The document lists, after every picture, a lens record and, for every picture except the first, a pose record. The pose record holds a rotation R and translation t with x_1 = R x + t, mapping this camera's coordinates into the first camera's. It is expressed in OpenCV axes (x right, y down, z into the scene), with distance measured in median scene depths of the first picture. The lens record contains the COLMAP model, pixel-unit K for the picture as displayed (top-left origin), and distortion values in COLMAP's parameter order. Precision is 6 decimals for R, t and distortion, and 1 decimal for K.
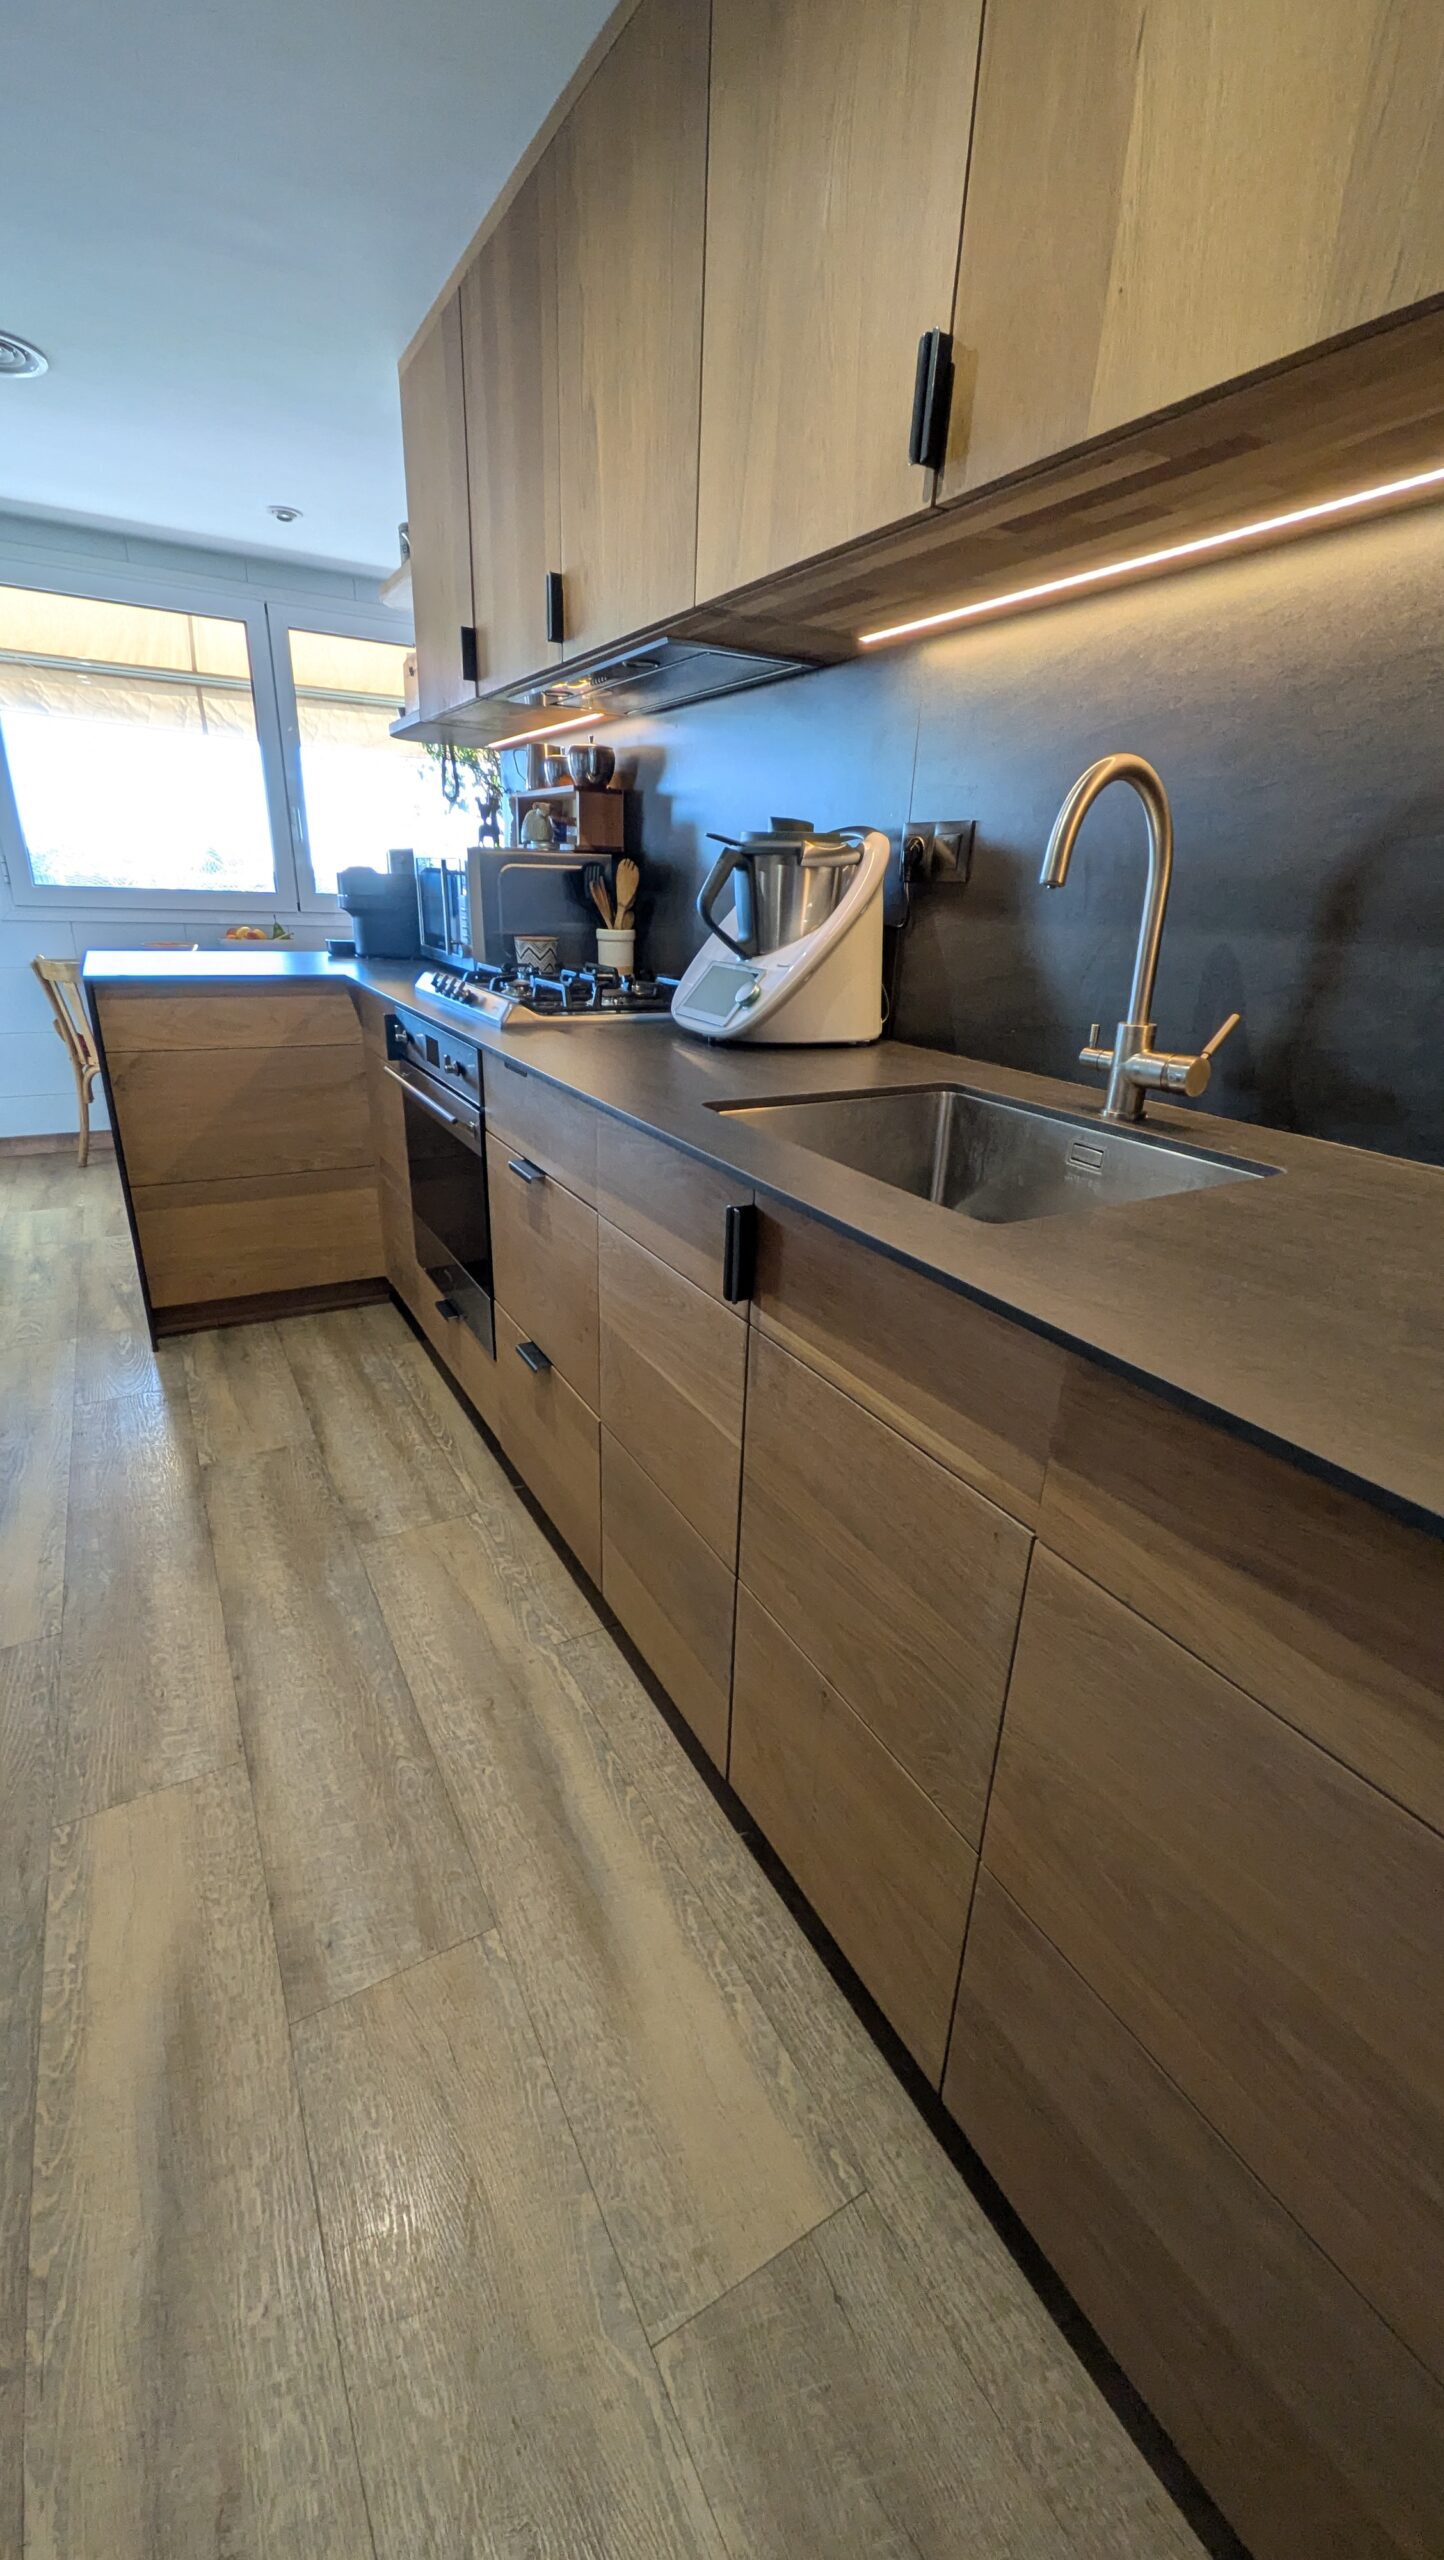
lens RADIAL K [[1004.5, 0, 722.9], [0, 1004.5, 1276.1], [0, 0, 1]] dist [0.000596, -0.000077]
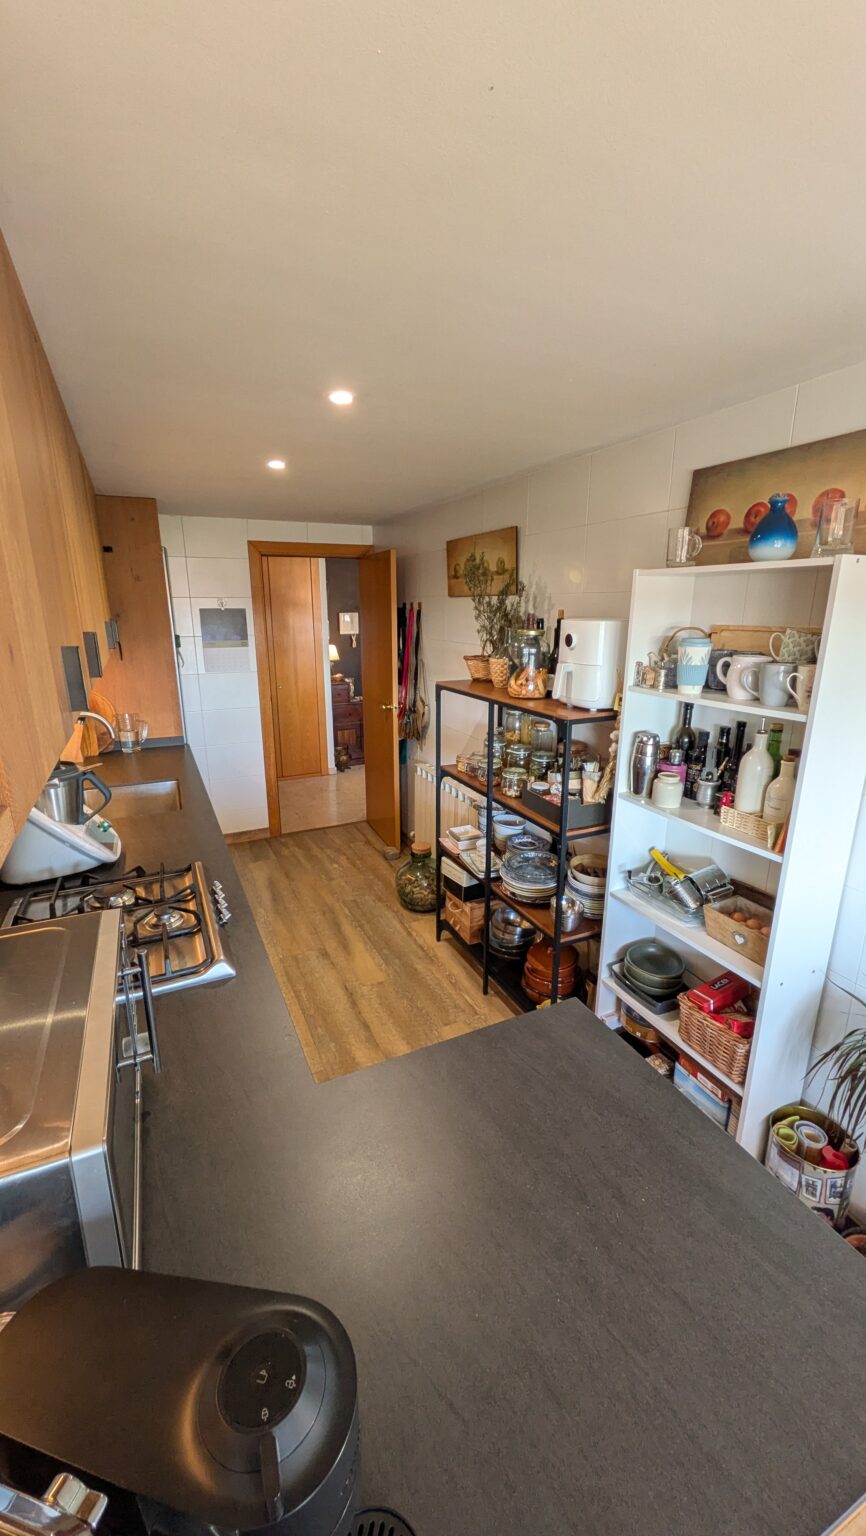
lens RADIAL K [[602.7, 0, 431.9], [0, 602.7, 768.7], [0, 0, 1]] dist [0.000596, -0.000077]
pose [[-0.996509, -0.055323, 0.062523, -0.778269], [-0.007207, 0.803125, 0.595767, -1.202897], [-0.083174, 0.593236, -0.800720, 1.996774]]
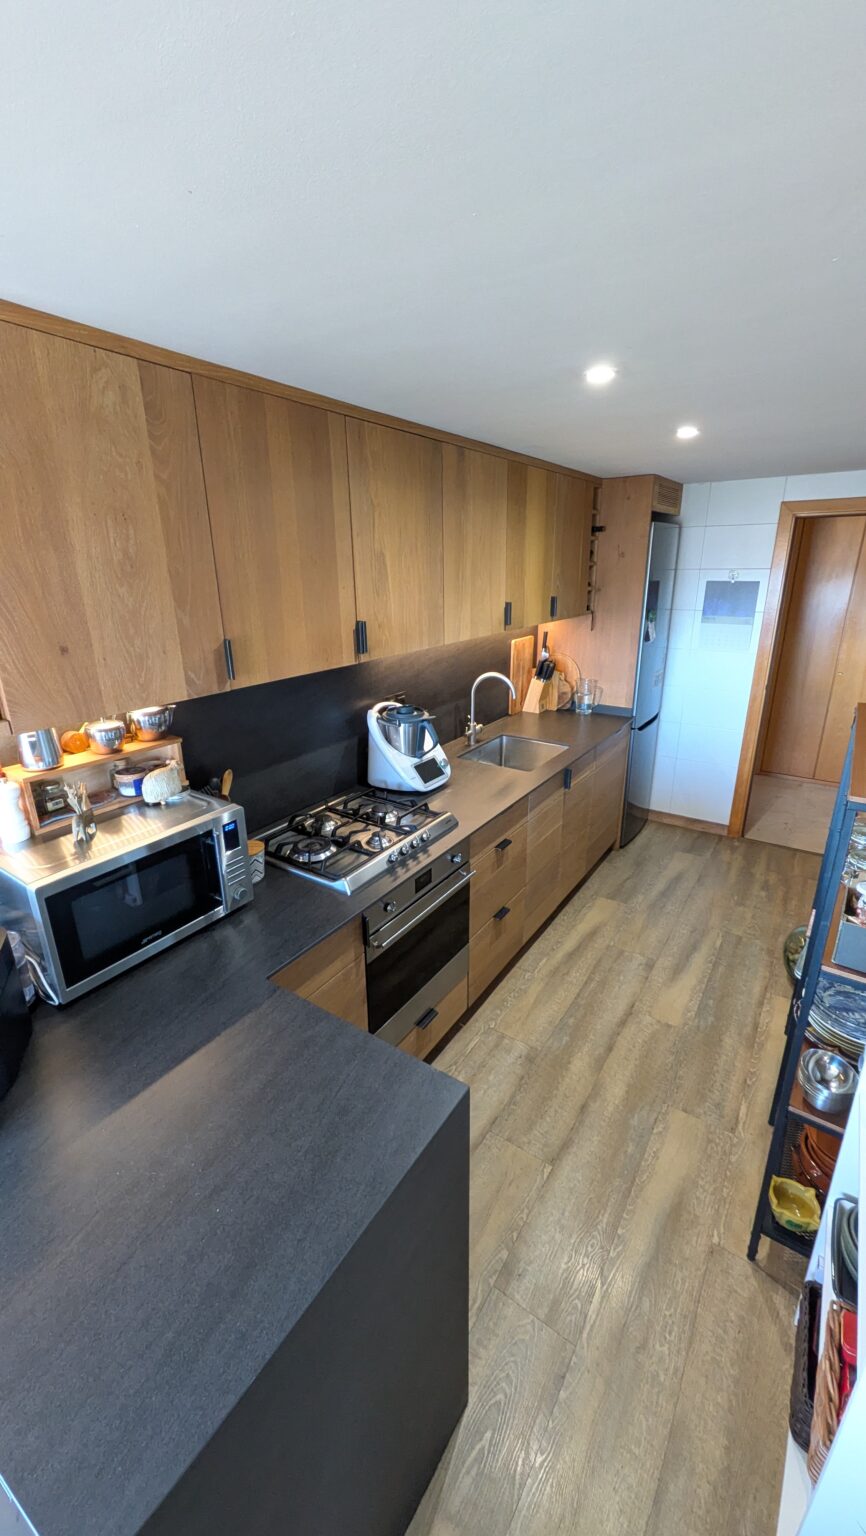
lens RADIAL K [[602.7, 0, 427.3], [0, 602.7, 767.1], [0, 0, 1]] dist [0.000596, -0.000077]
pose [[-0.439785, -0.322495, 0.838205, -1.411505], [0.319991, 0.815789, 0.481762, -1.136415], [-0.839163, 0.480089, -0.255576, 1.539076]]
